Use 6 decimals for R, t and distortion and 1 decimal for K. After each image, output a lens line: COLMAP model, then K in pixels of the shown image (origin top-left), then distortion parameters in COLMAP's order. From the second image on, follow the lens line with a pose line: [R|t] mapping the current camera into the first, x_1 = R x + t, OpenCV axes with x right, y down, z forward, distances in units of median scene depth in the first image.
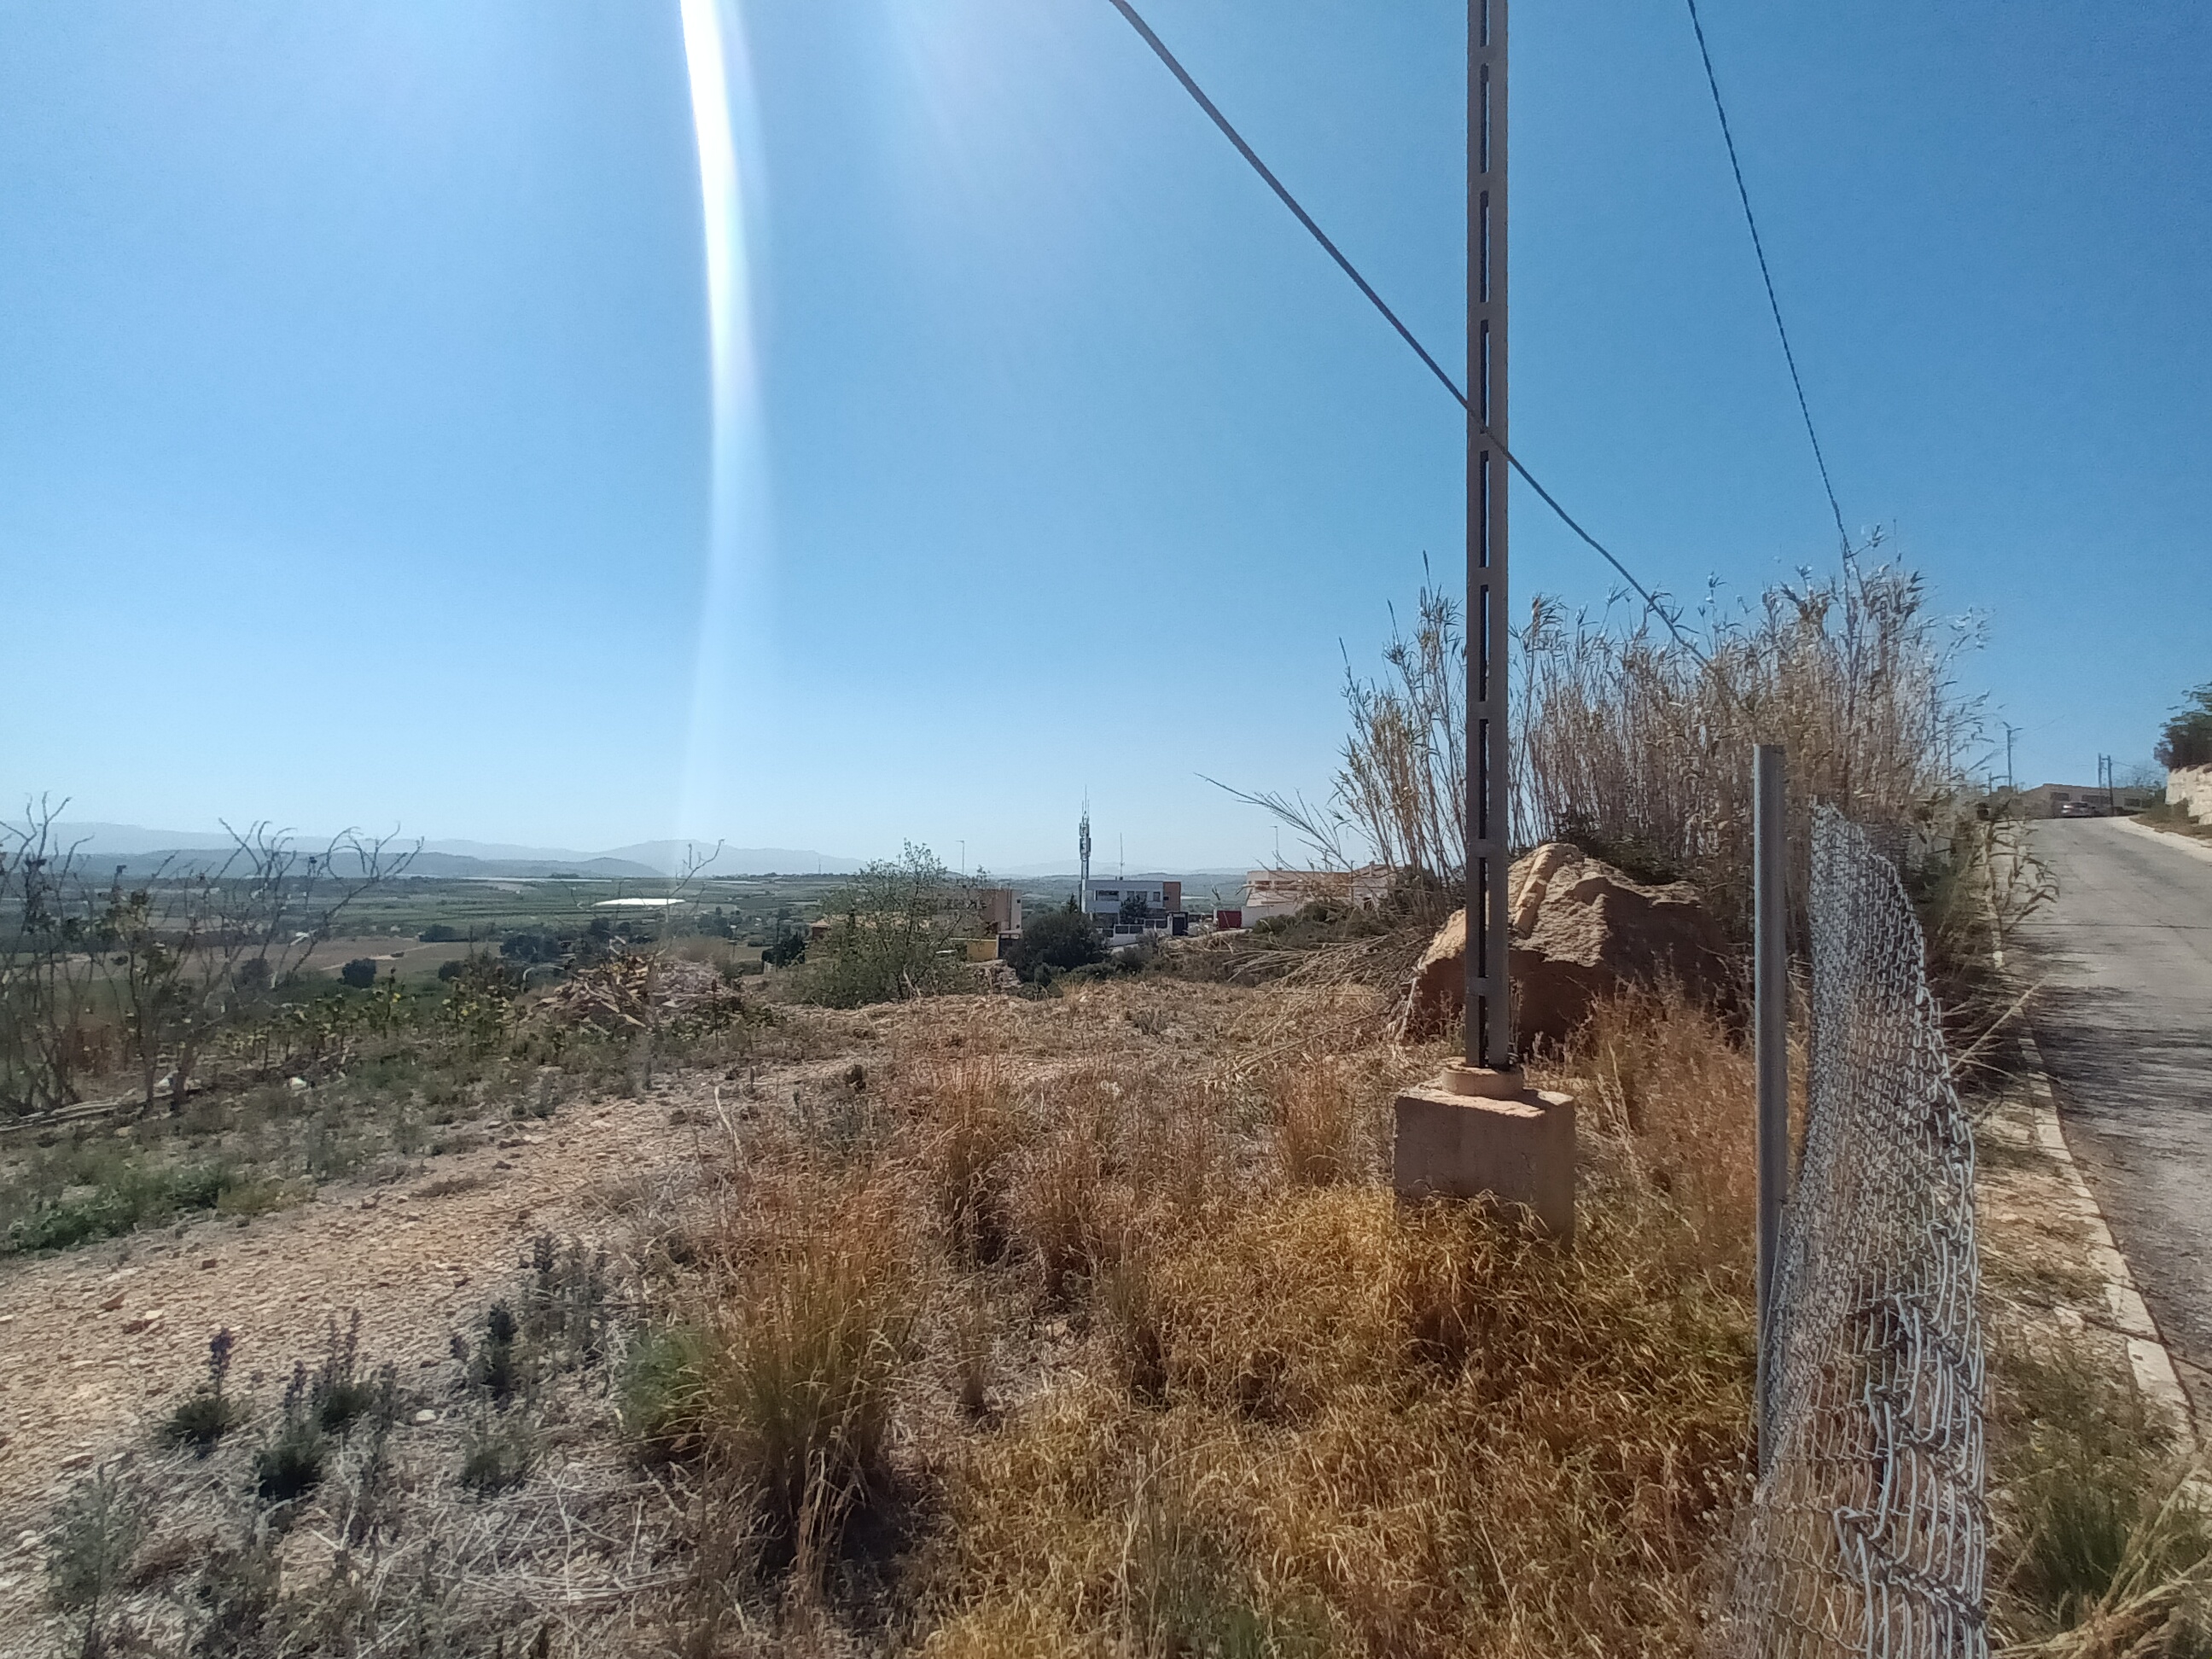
lens RADIAL K [[1015.3, 0, 1097.8], [0, 1015.3, 843.9], [0, 0, 1]] dist [0.003333, 0.000179]
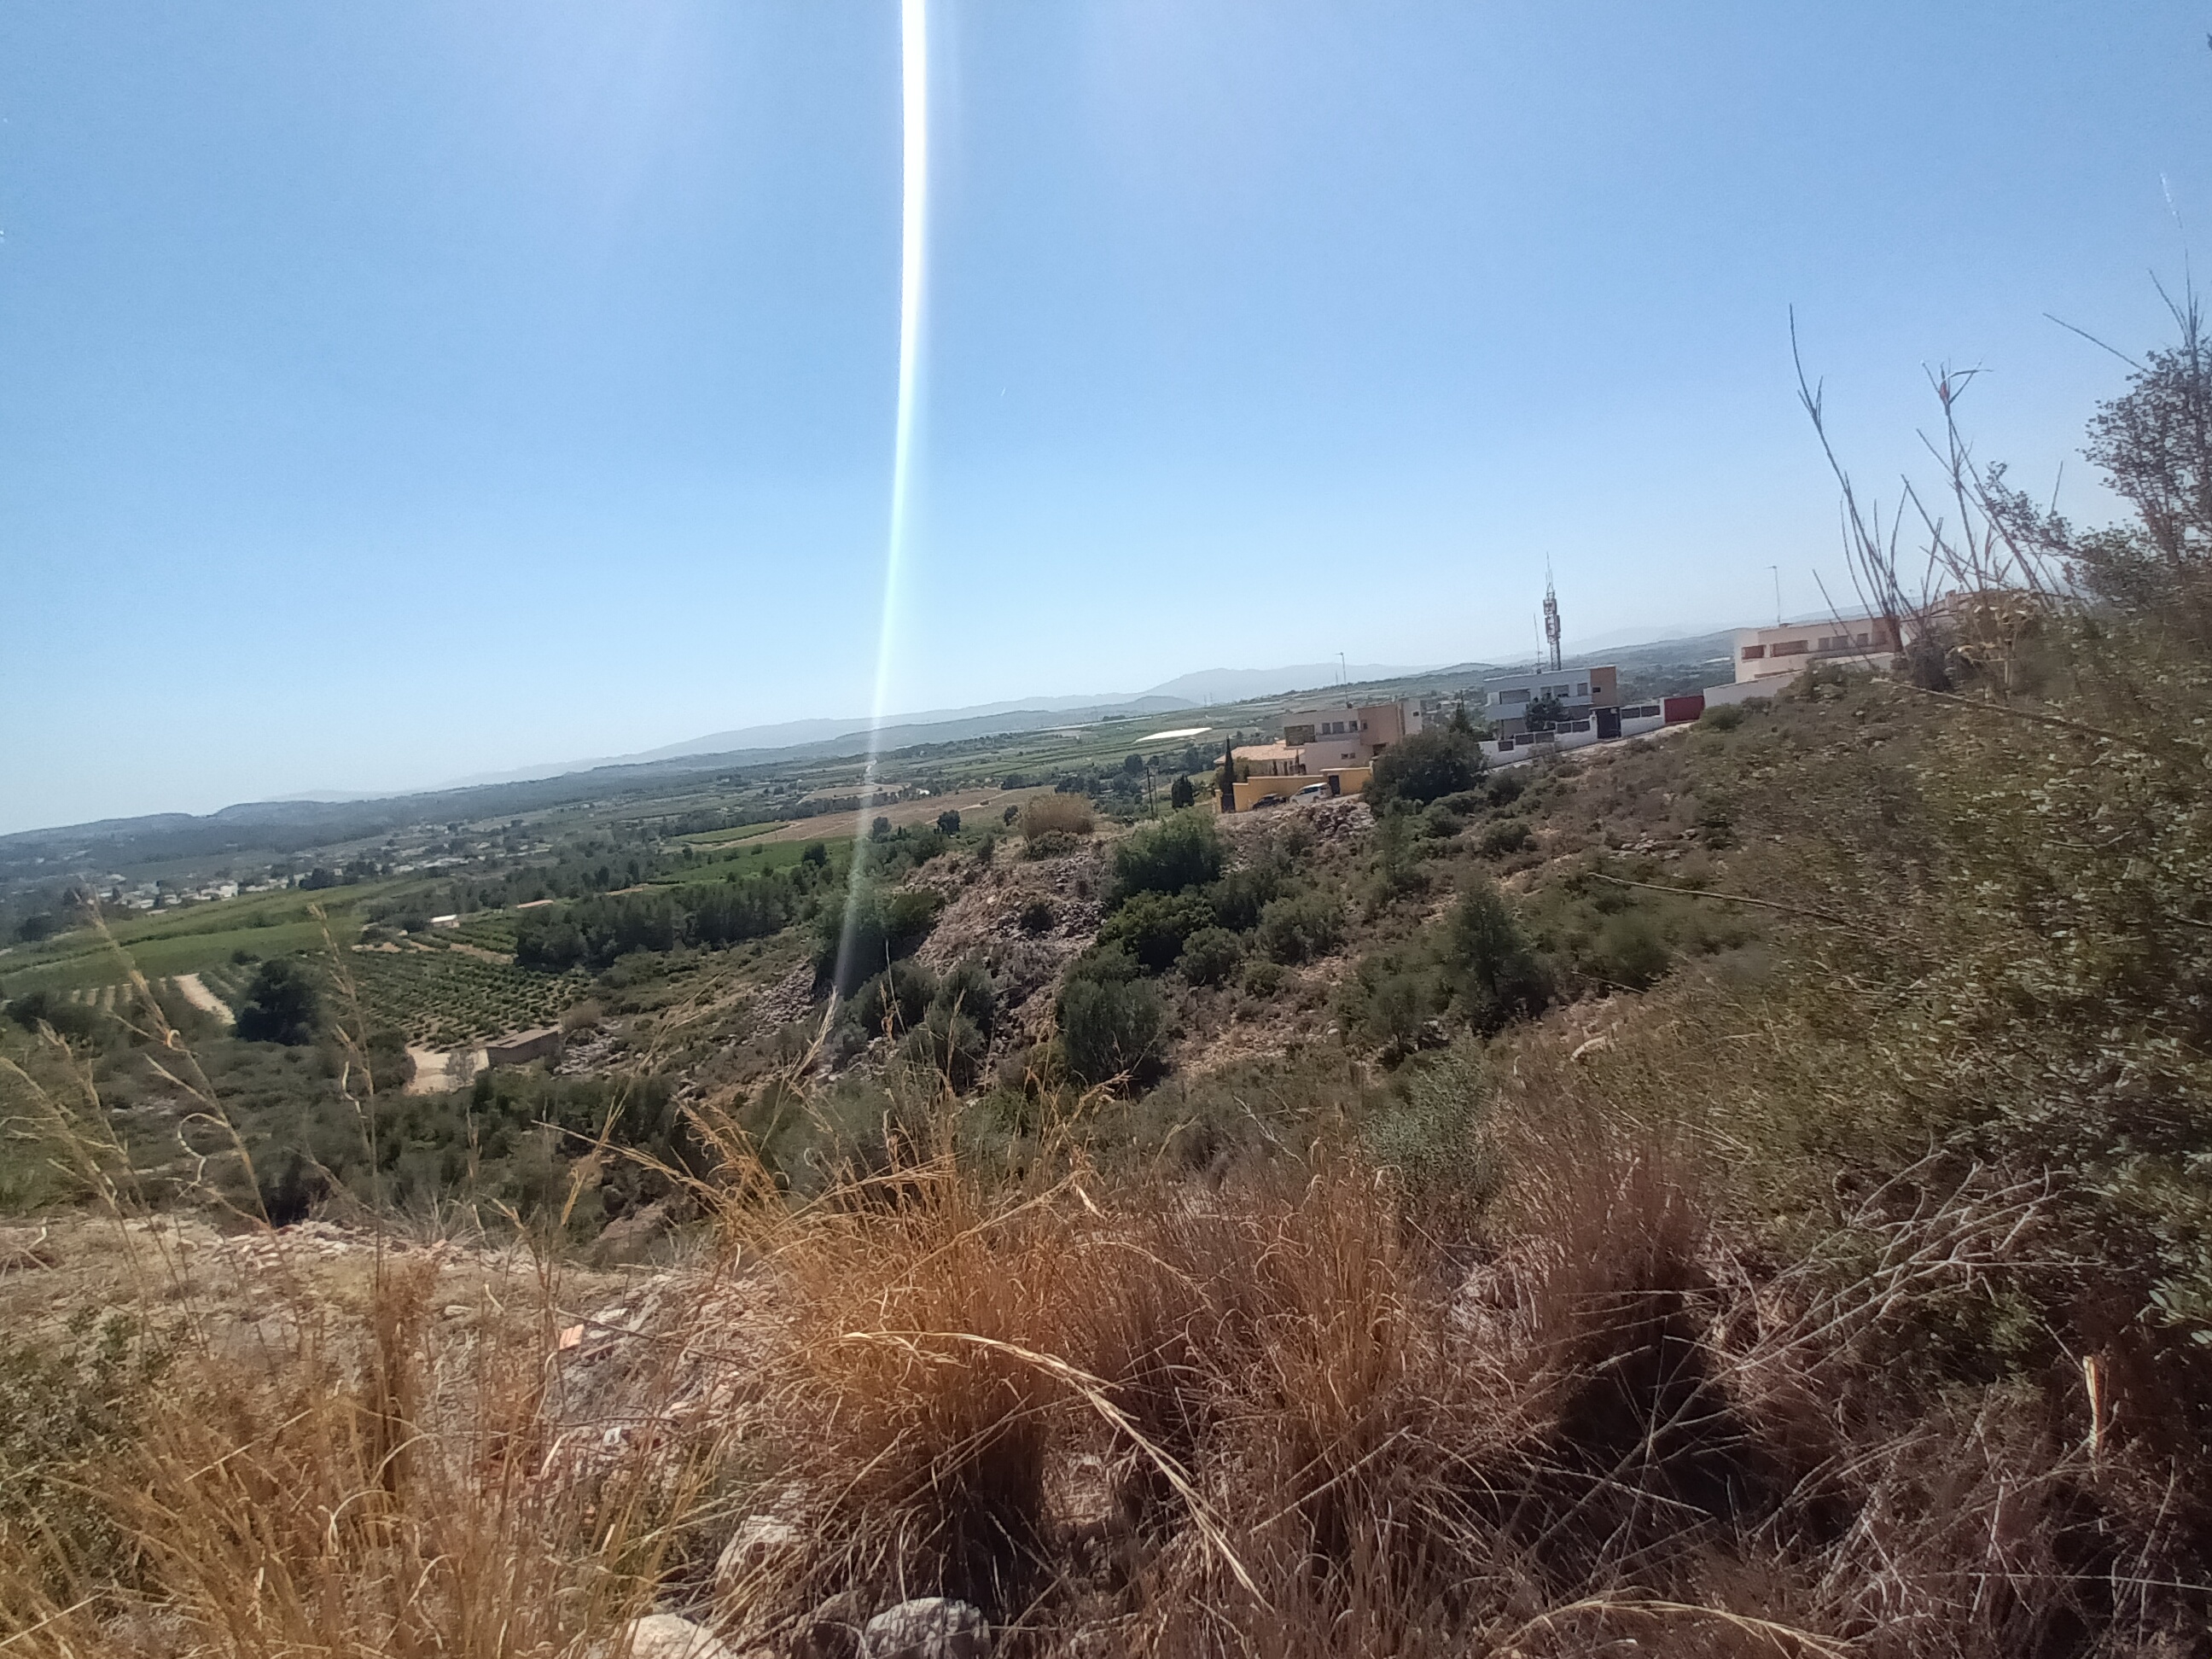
lens RADIAL K [[1015.3, 0, 1112.1], [0, 1015.3, 832.6], [0, 0, 1]] dist [0.003333, 0.000179]
pose [[0.874742, -0.065168, -0.480187, 0.379072], [0.148938, 0.979108, 0.138437, -0.007687], [0.461133, -0.192615, 0.866173, 0.463690]]
